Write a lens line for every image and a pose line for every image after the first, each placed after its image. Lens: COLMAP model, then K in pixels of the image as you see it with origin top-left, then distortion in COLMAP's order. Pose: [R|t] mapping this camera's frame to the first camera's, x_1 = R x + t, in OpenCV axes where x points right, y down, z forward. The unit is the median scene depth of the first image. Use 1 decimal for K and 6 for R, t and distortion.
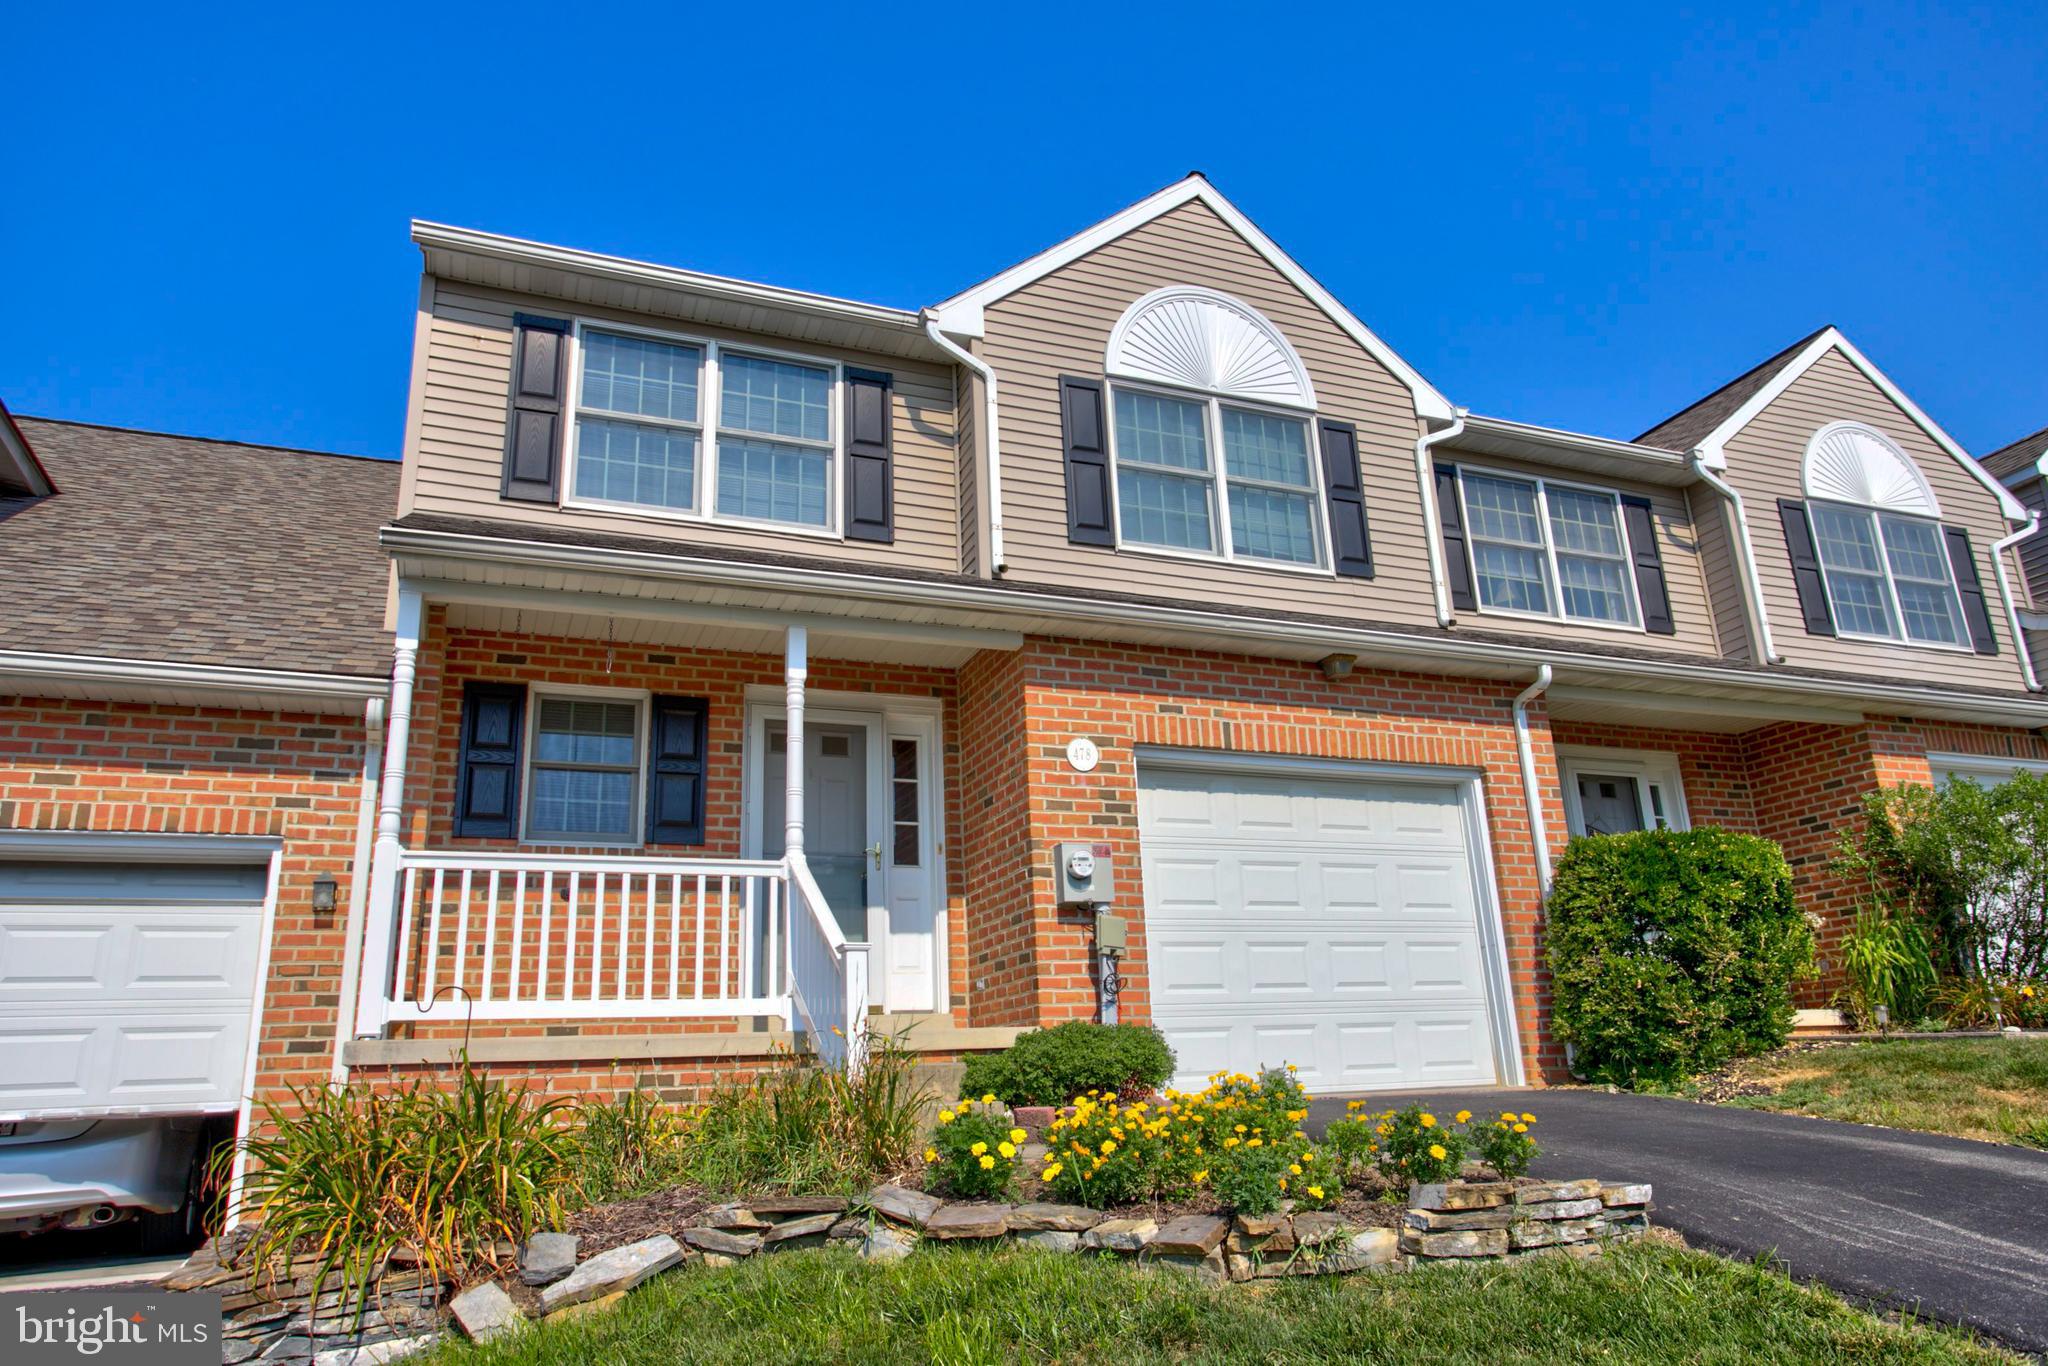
lens RADIAL K [[1340.1, 0, 1018.7], [0, 1340.1, 688.1], [0, 0, 1]] dist [-0.014027, 0.014661]
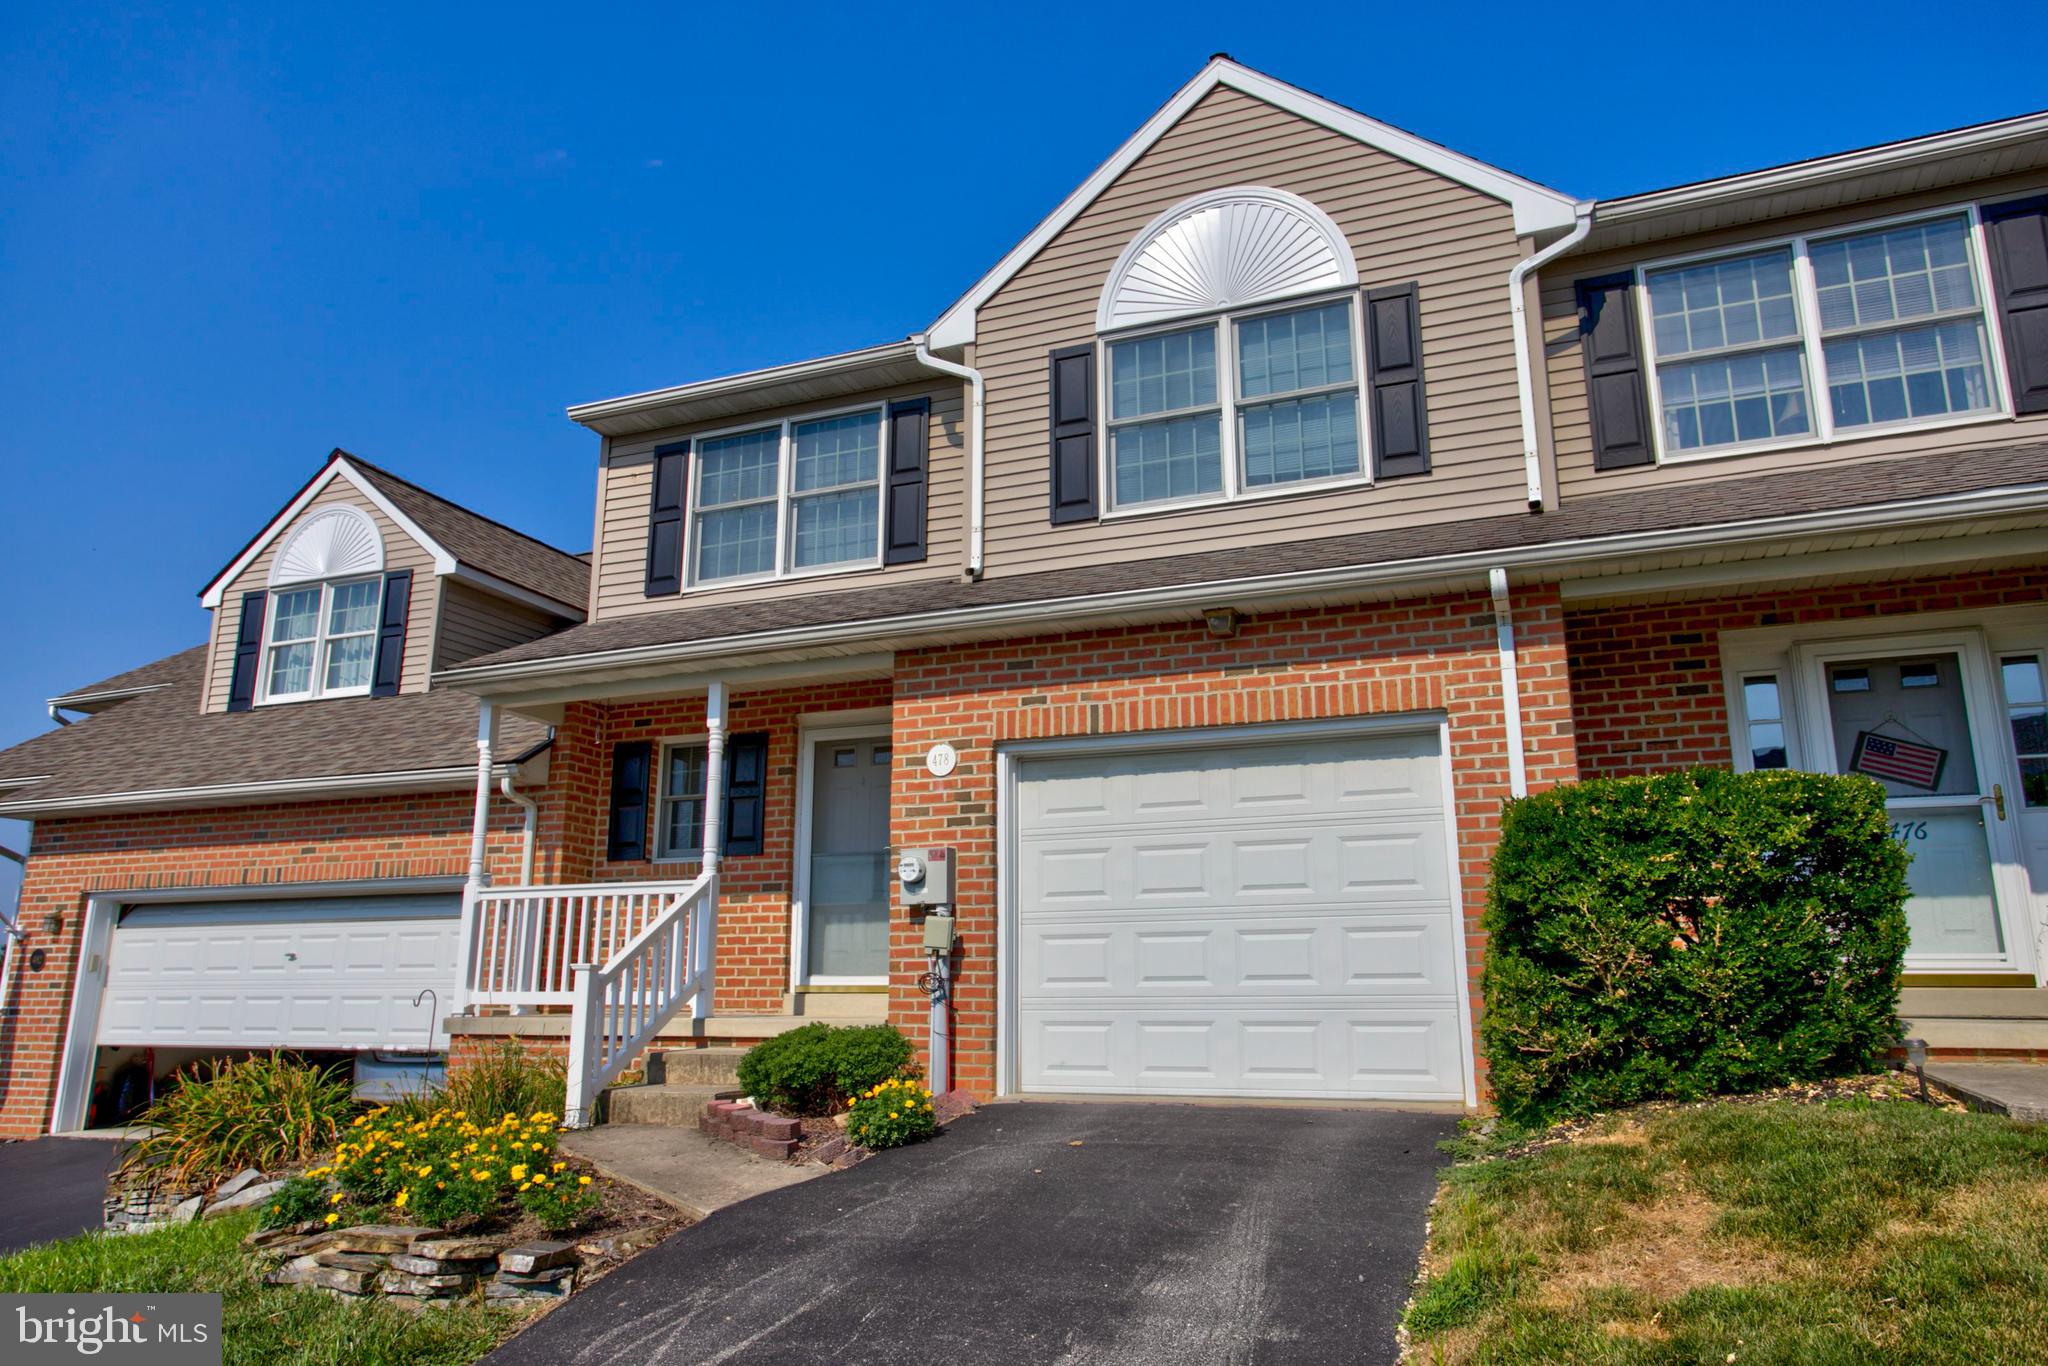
lens RADIAL K [[1340.1, 0, 1023.7], [0, 1340.1, 679.9], [0, 0, 1]] dist [-0.014027, 0.014661]
pose [[0.727145, -0.121635, -0.675622, 0.749337], [0.176935, 0.984133, 0.013251, -0.013393], [0.663290, -0.129176, 0.737129, 0.259620]]
